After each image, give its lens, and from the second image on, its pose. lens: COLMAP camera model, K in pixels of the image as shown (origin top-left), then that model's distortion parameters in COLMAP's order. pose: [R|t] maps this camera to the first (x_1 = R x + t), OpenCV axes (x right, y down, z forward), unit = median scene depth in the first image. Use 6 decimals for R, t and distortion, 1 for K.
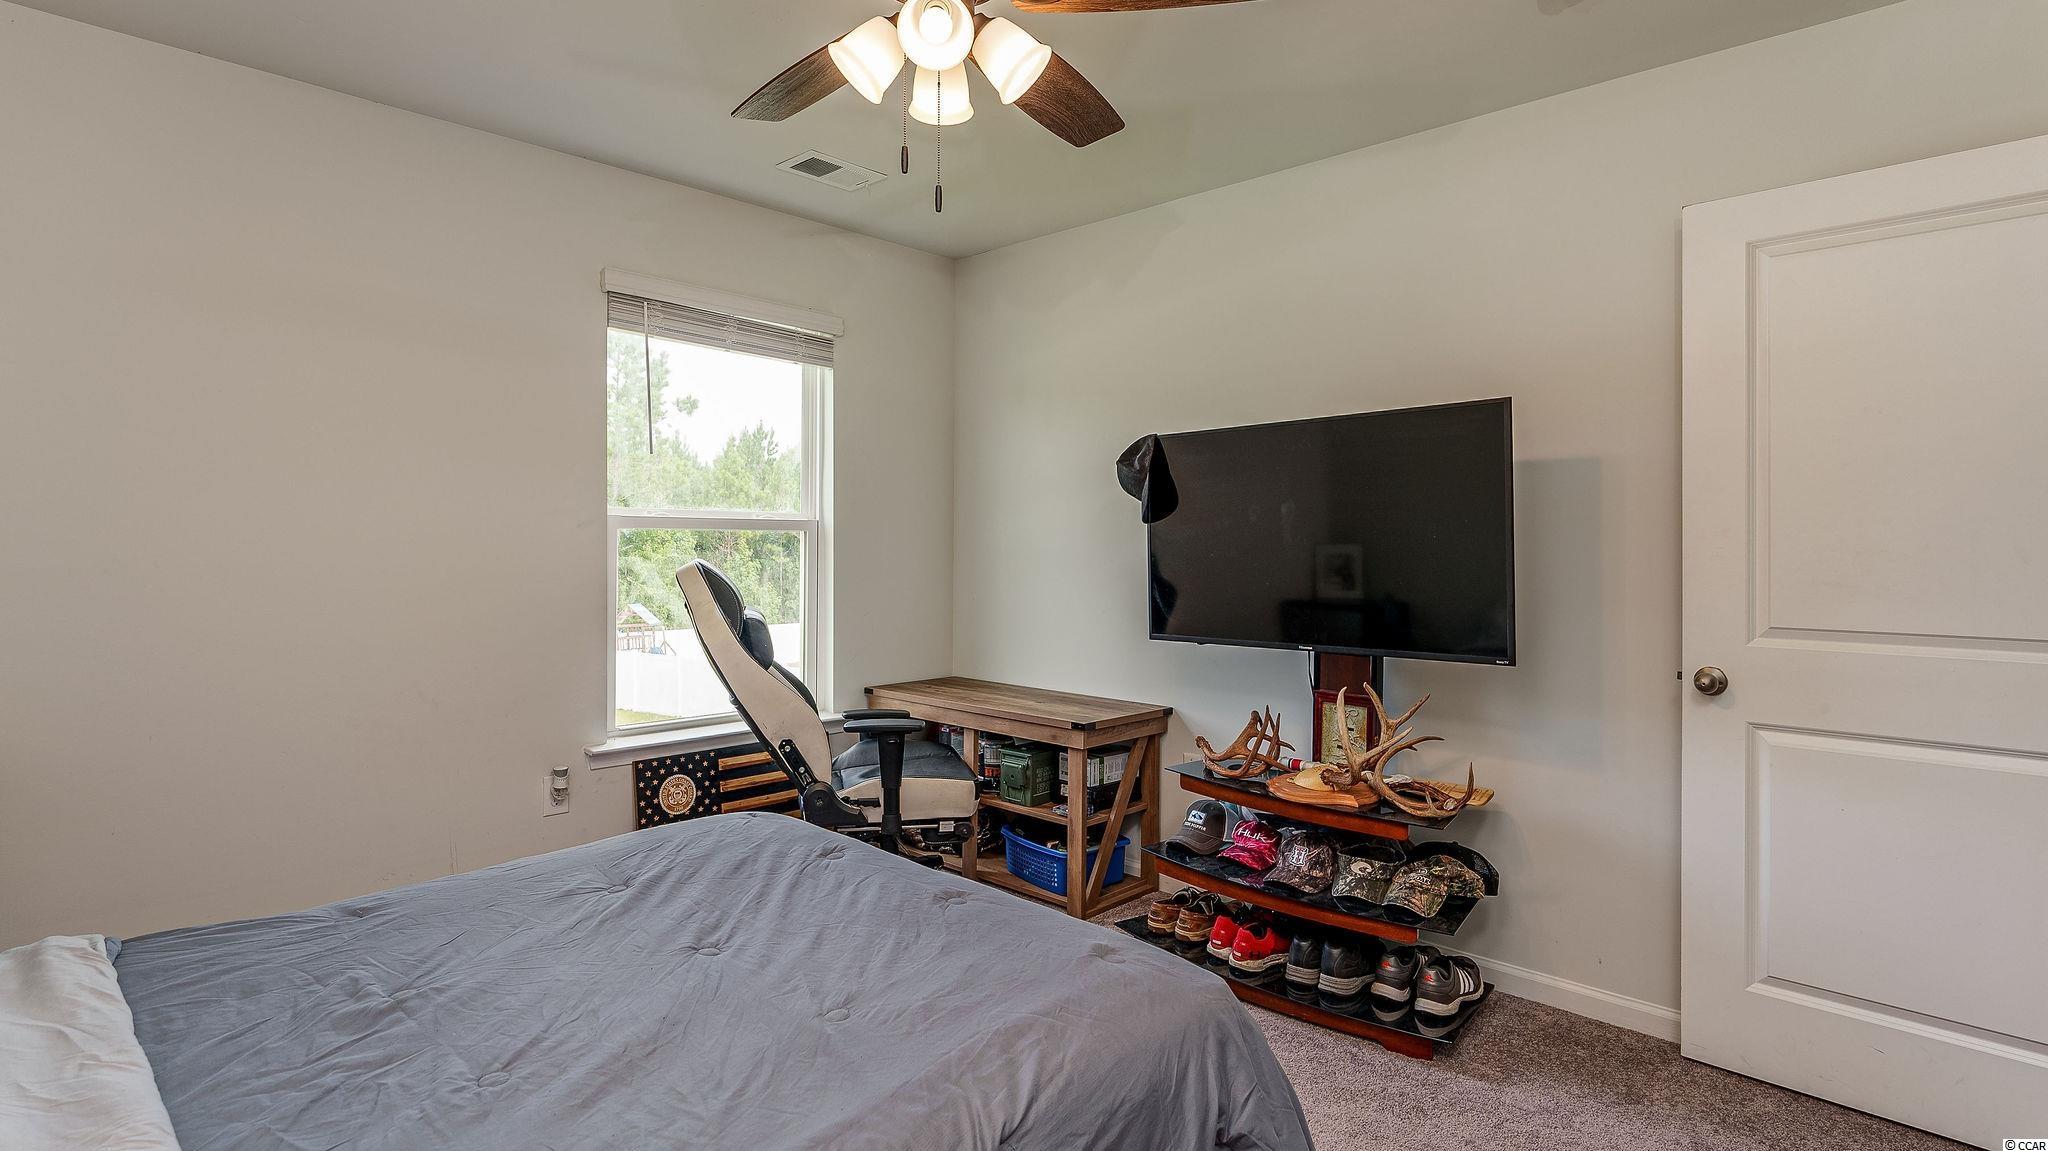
lens RADIAL K [[1001.6, 0, 1013.9], [0, 1001.6, 561.1], [0, 0, 1]] dist [0.000462, 0.000034]
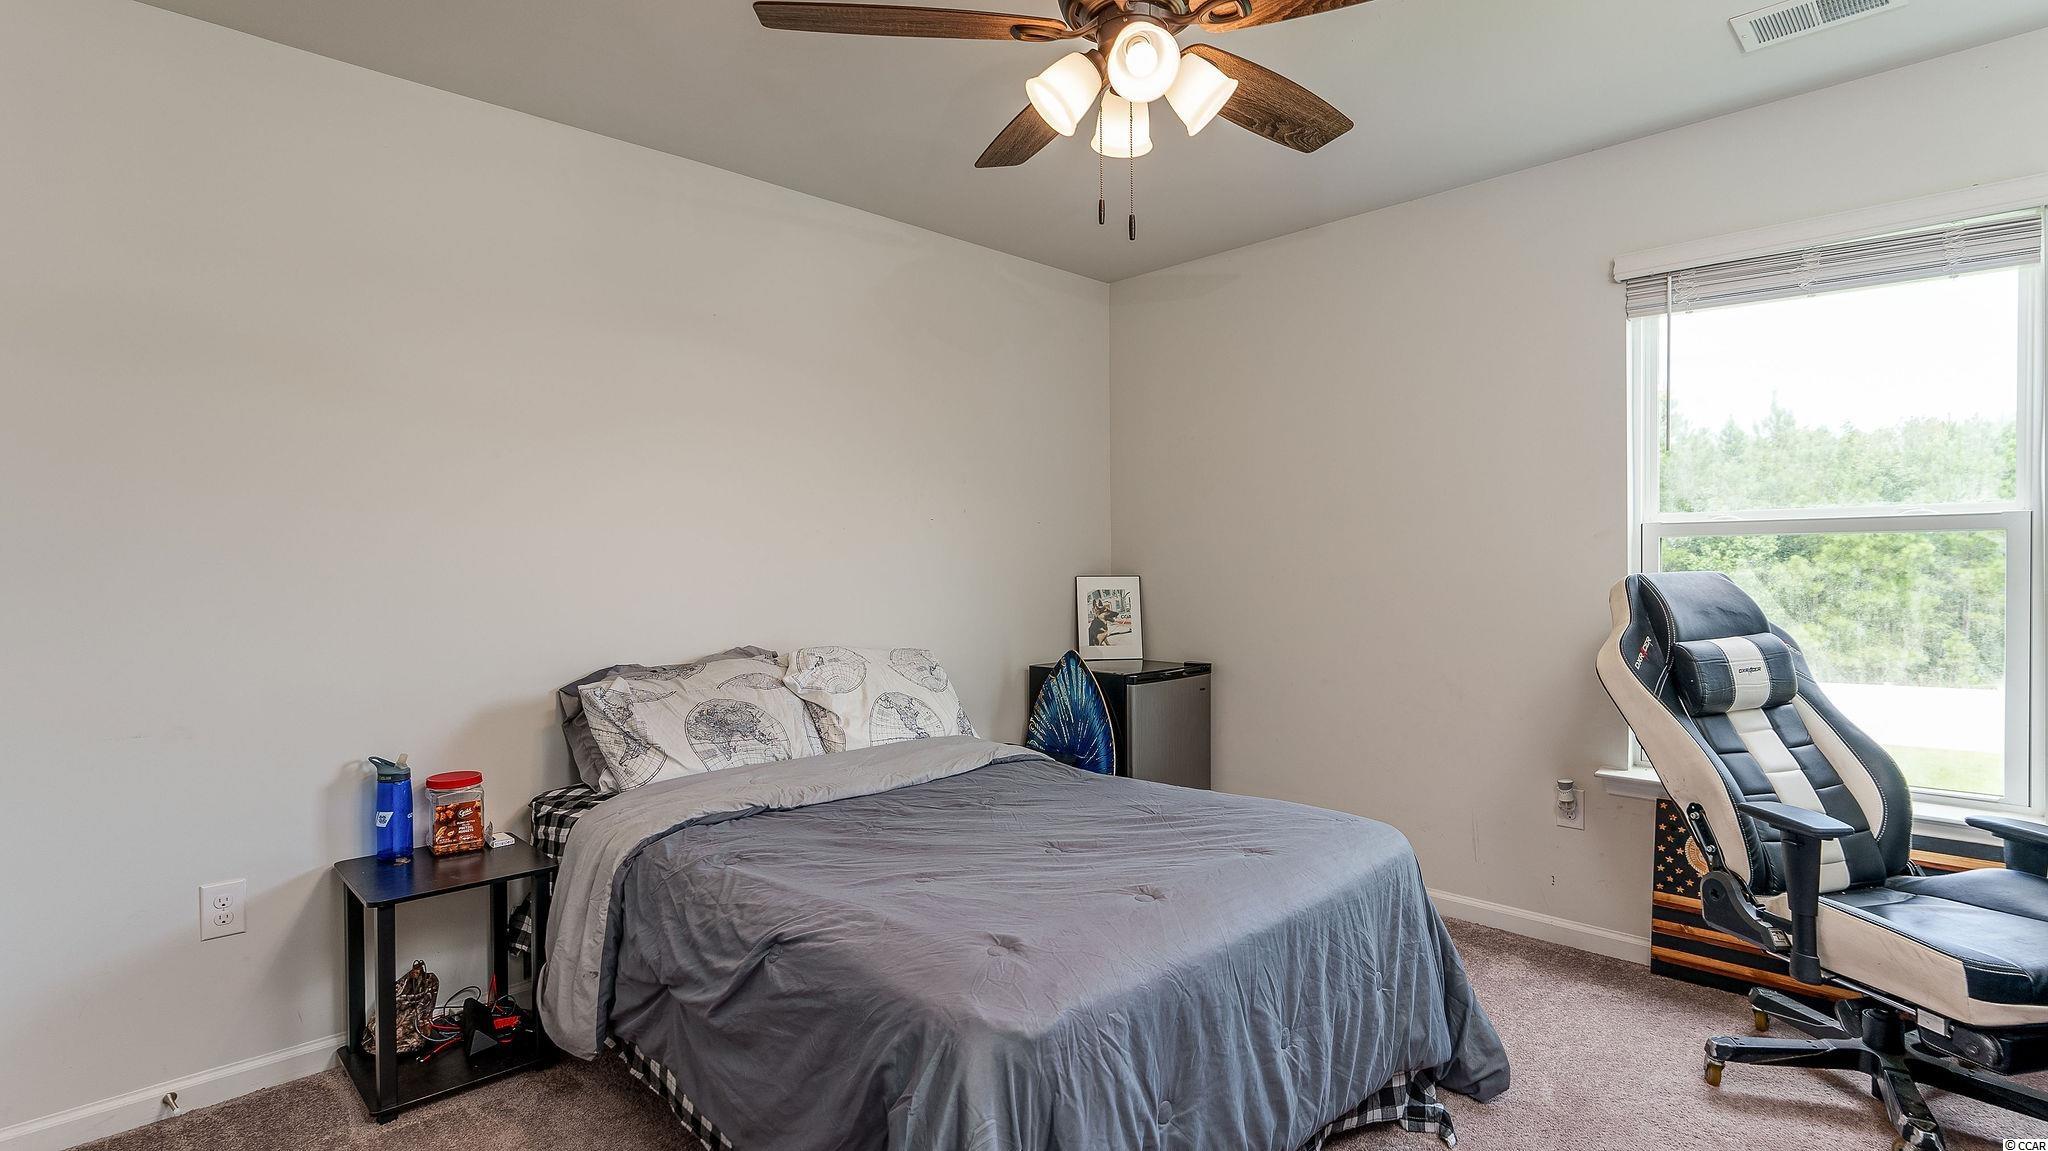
lens RADIAL K [[956.2, 0, 1026.4], [0, 956.2, 584.0], [0, 0, 1]] dist [-0.003327, -0.000322]
pose [[0.011275, 0.018109, -0.999772, 0.484903], [-0.008494, 0.999802, 0.018013, -0.000956], [0.999900, 0.008289, 0.011427, 0.453425]]
